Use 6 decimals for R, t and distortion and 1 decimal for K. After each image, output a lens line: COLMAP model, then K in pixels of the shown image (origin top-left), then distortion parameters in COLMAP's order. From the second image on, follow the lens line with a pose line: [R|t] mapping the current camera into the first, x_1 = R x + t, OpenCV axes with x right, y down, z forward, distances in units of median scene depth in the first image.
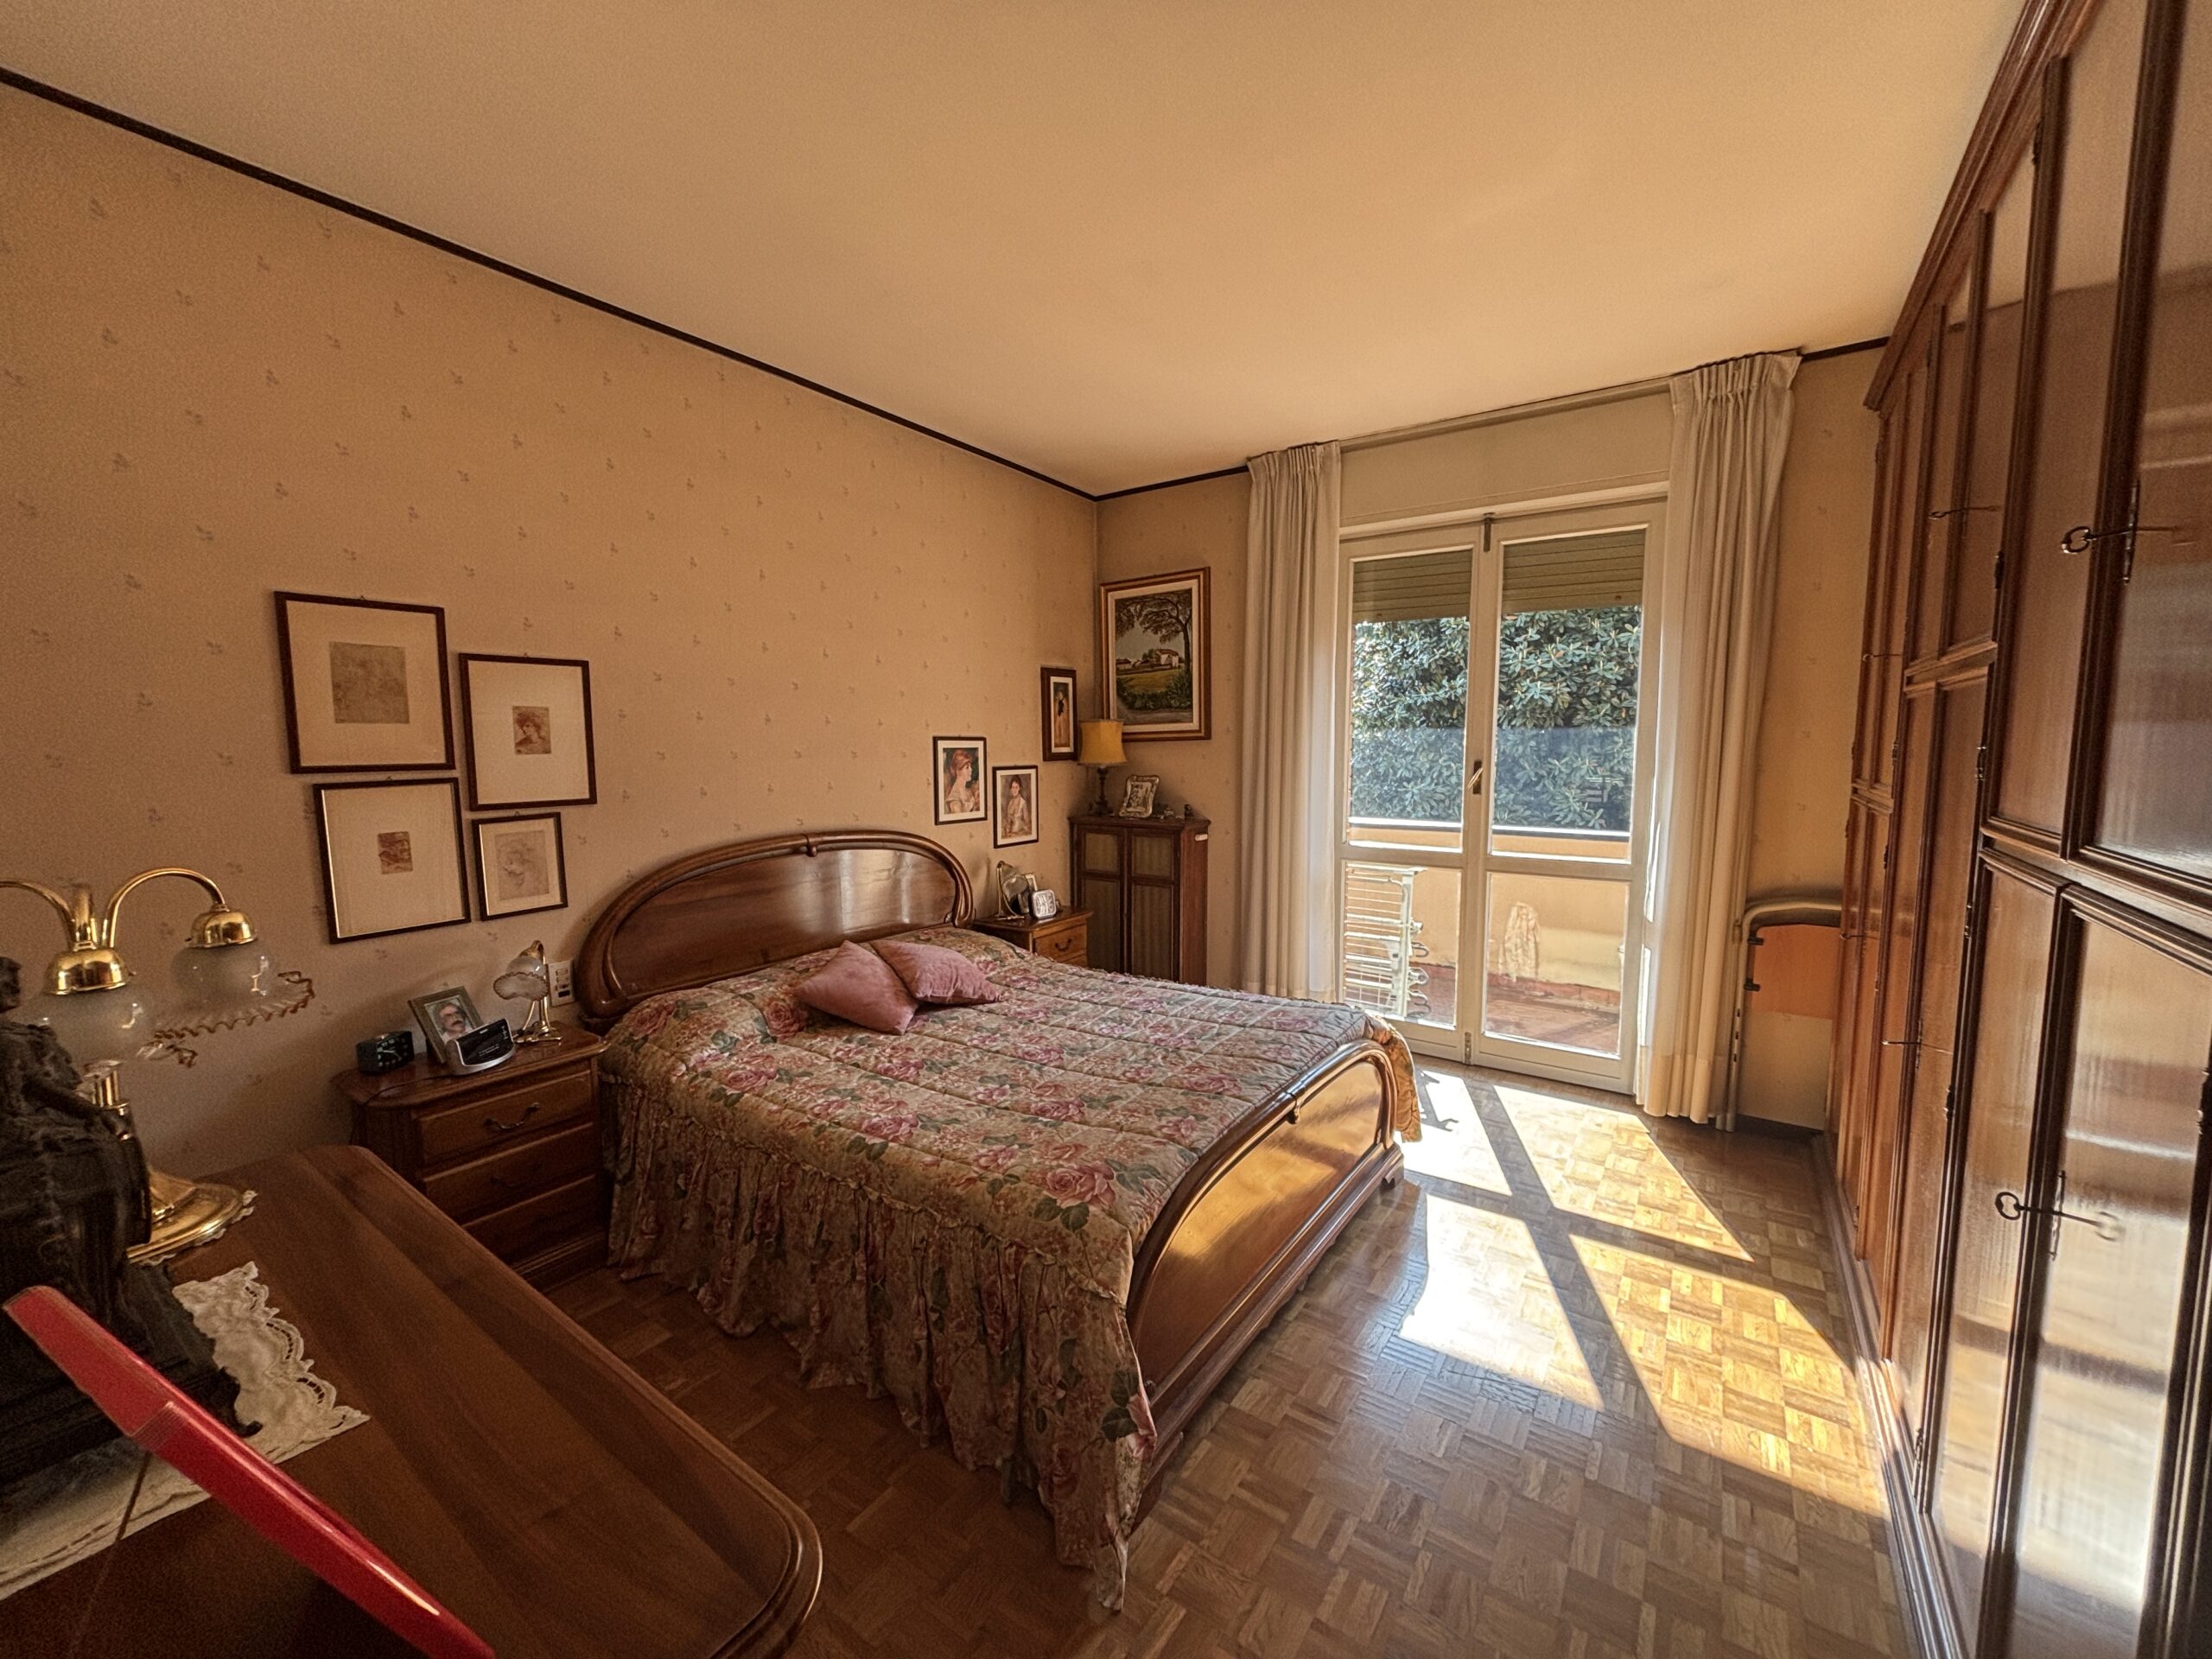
lens RADIAL K [[886.1, 0, 1111.7], [0, 886.1, 829.0], [0, 0, 1]] dist [-0.000667, 0.000975]
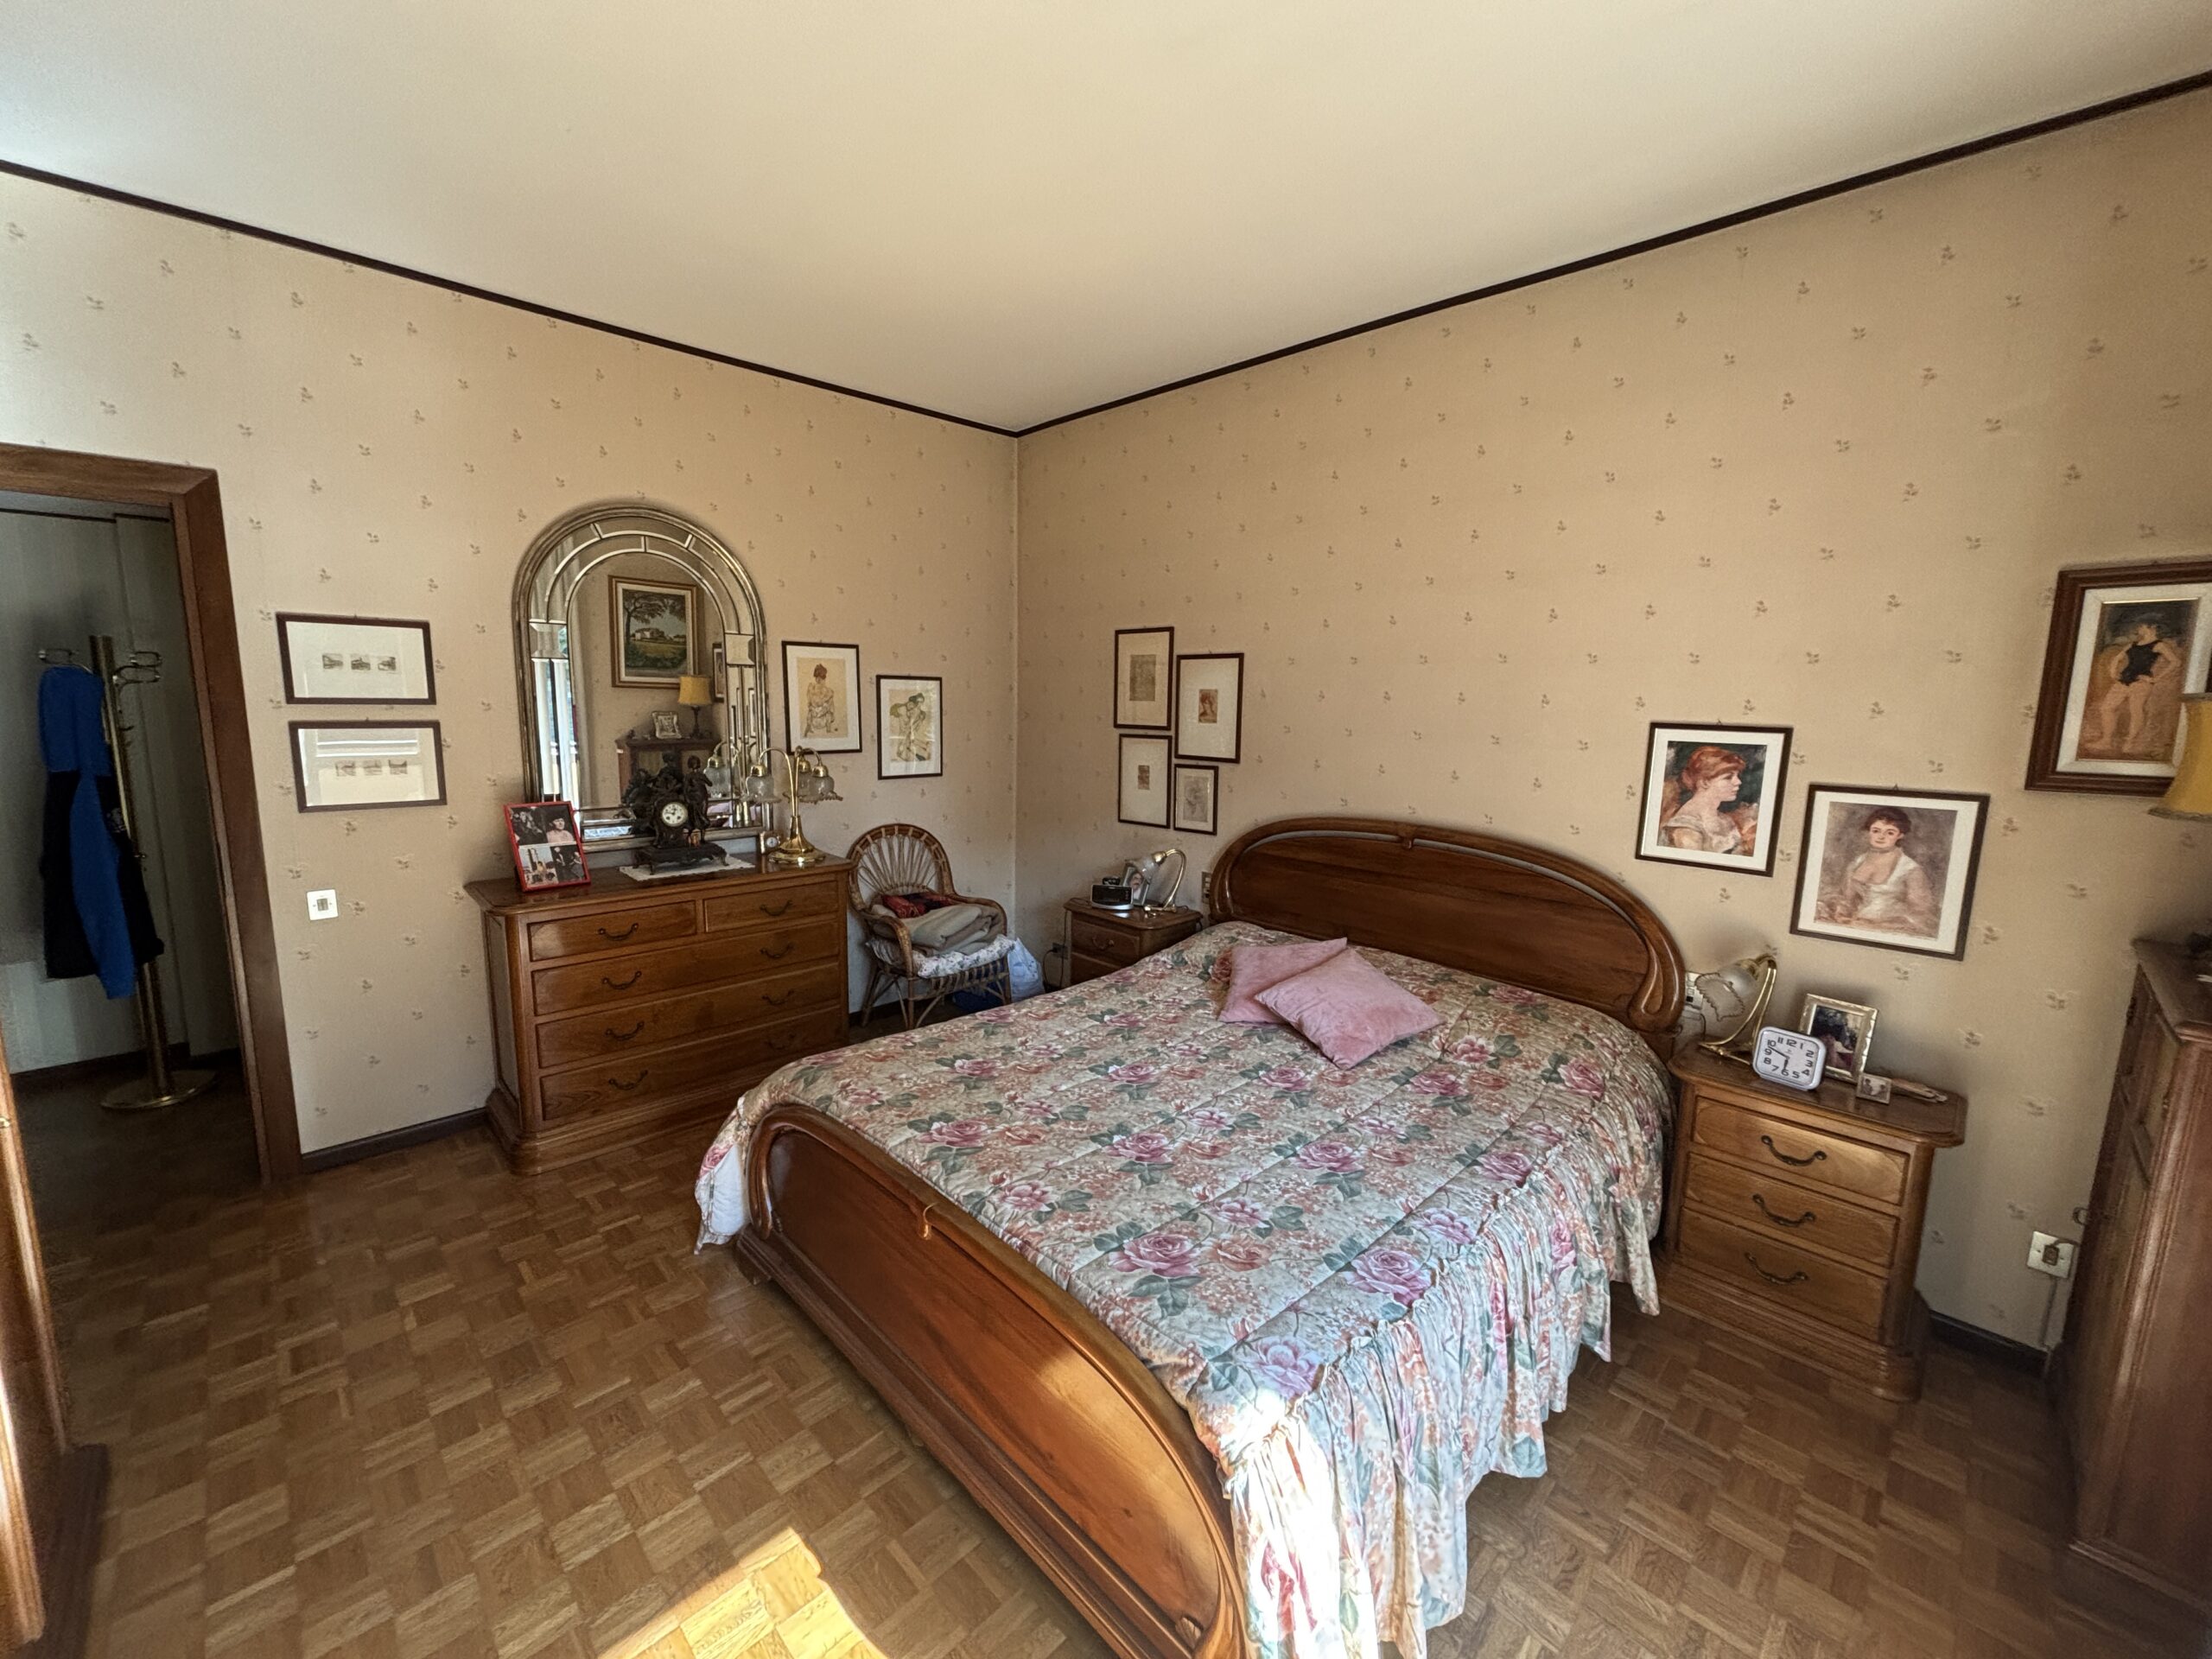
lens RADIAL K [[886.1, 0, 1102.1], [0, 886.1, 826.8], [0, 0, 1]] dist [-0.000667, 0.000975]
pose [[-0.196207, 0.143097, -0.970065, 0.731820], [-0.113773, 0.979290, 0.167470, -0.131910], [0.973940, 0.143226, -0.175863, 1.047186]]
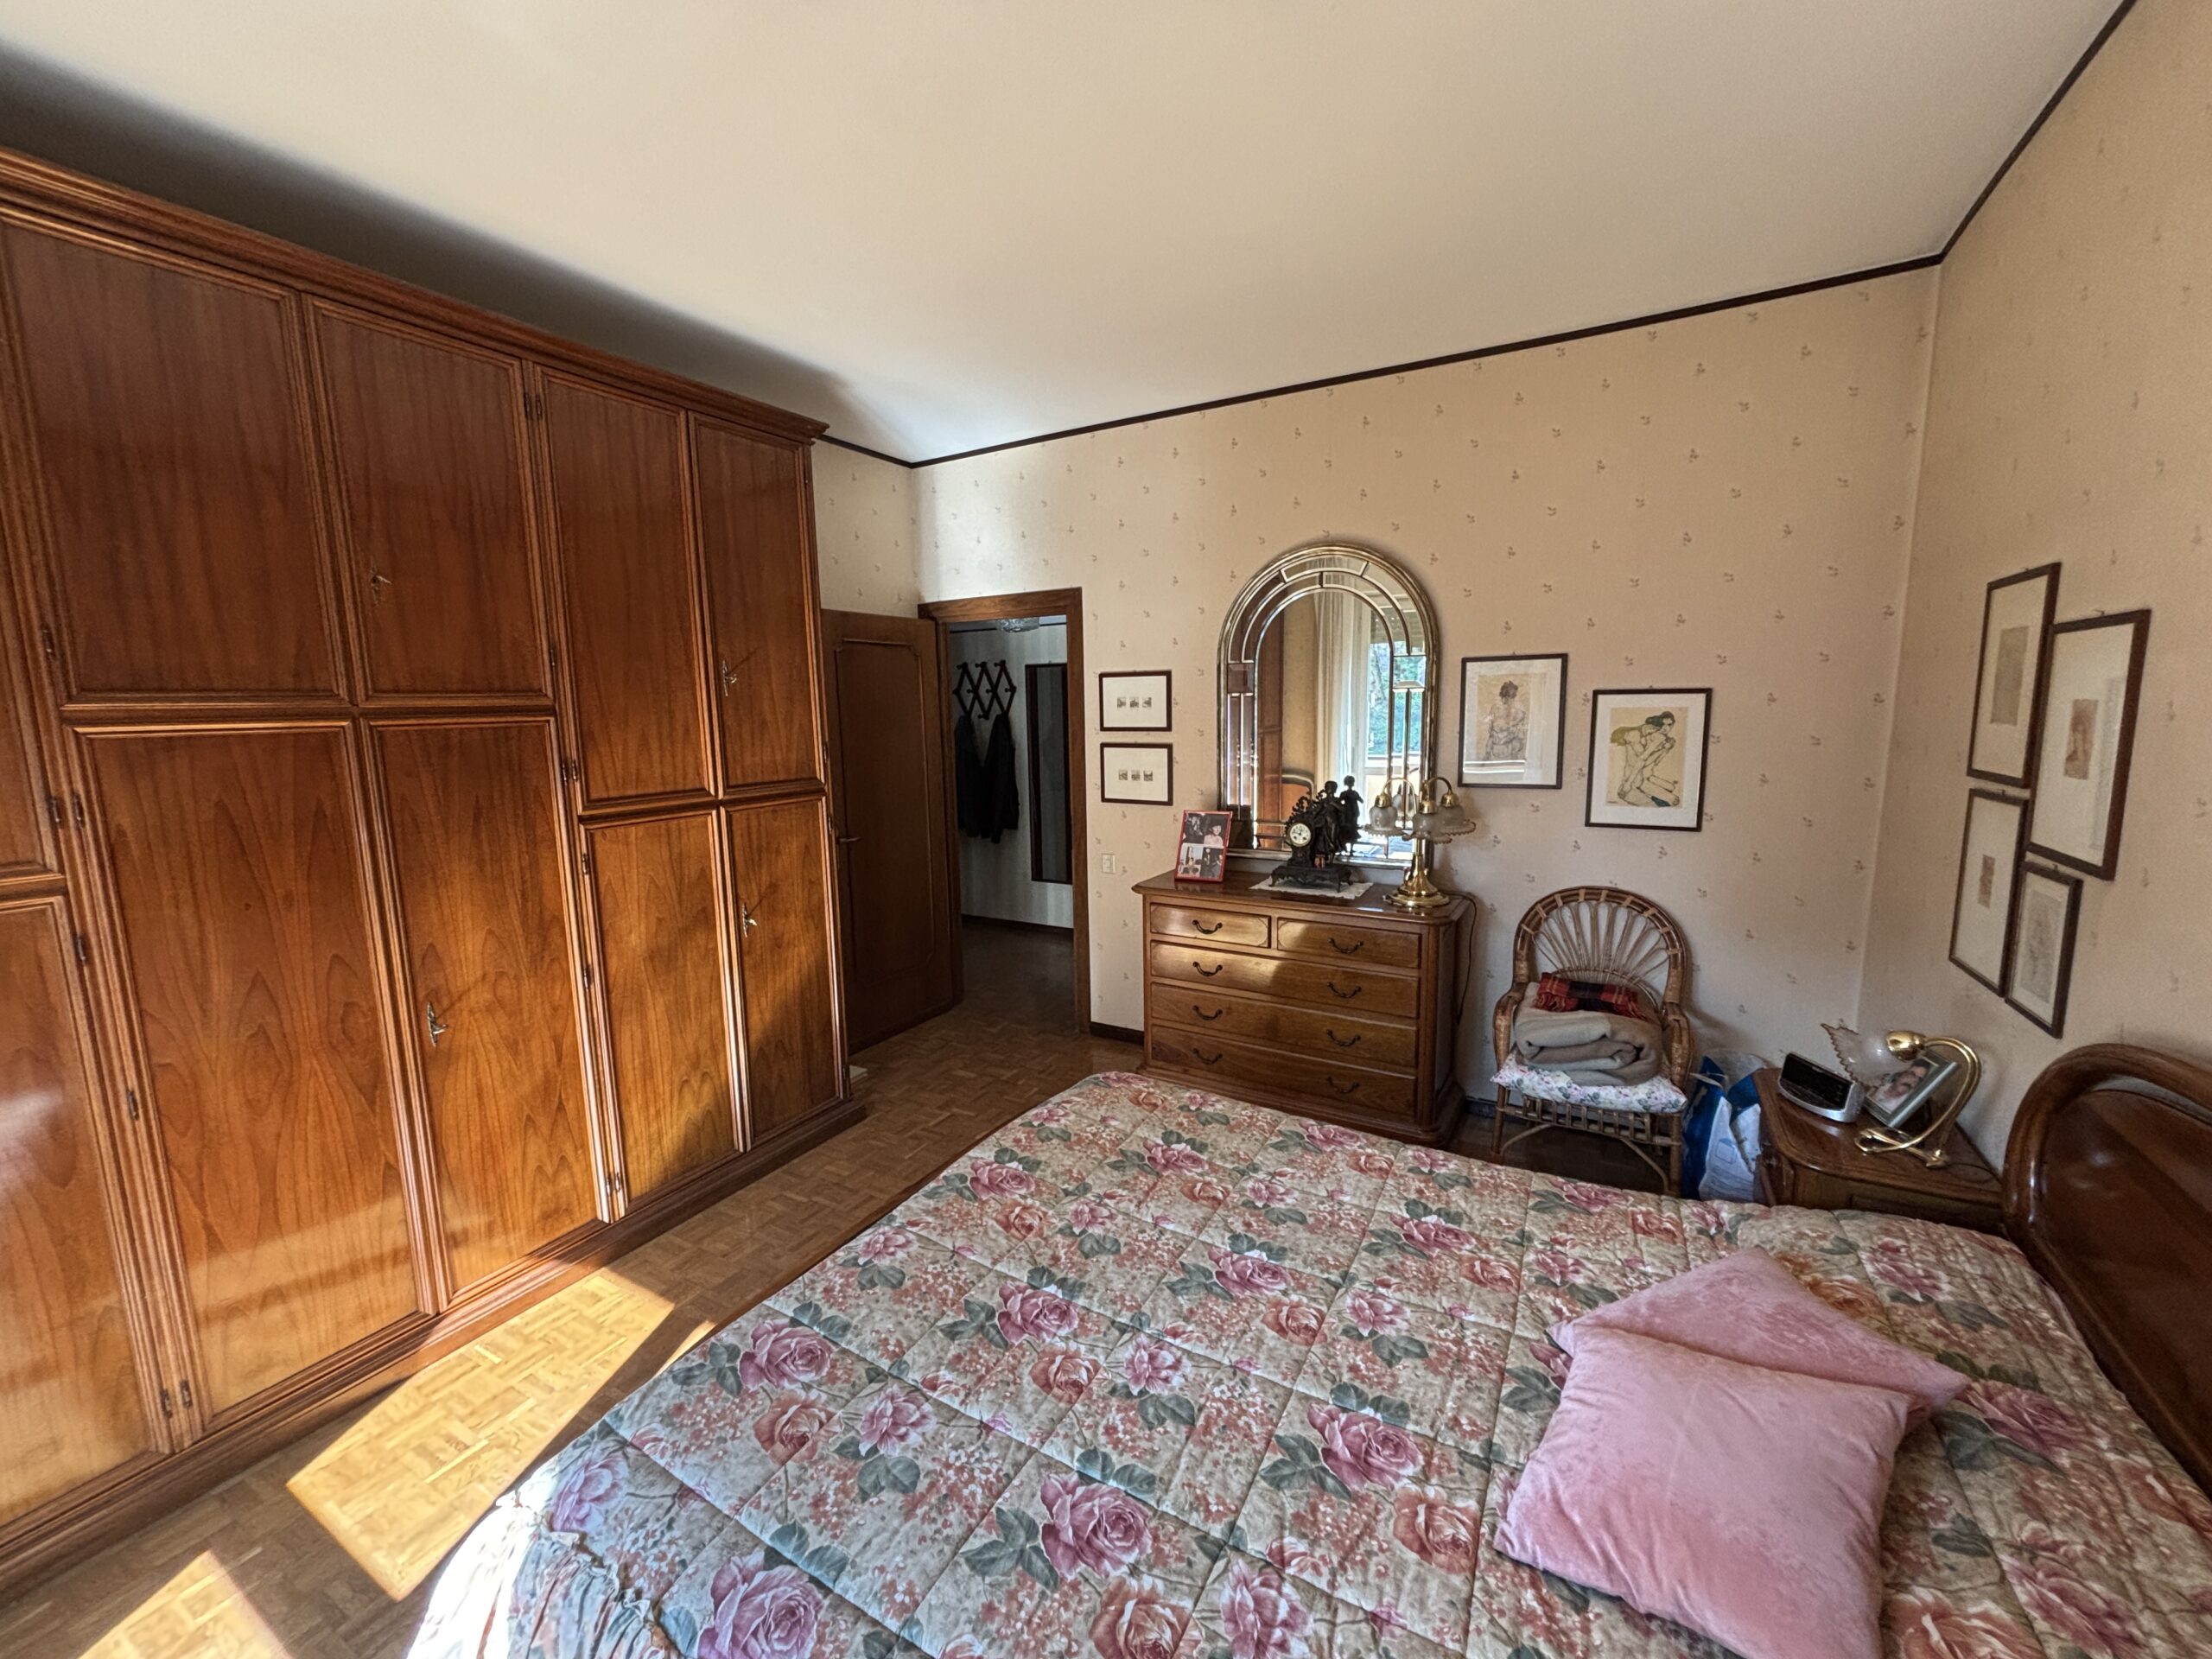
lens RADIAL K [[886.1, 0, 1097.6], [0, 886.1, 827.7], [0, 0, 1]] dist [-0.000667, 0.000975]
pose [[-0.997122, 0.029415, -0.069872, 0.060179], [0.012156, 0.971770, 0.235617, -0.191620], [0.074830, 0.234090, -0.969331, 1.464142]]
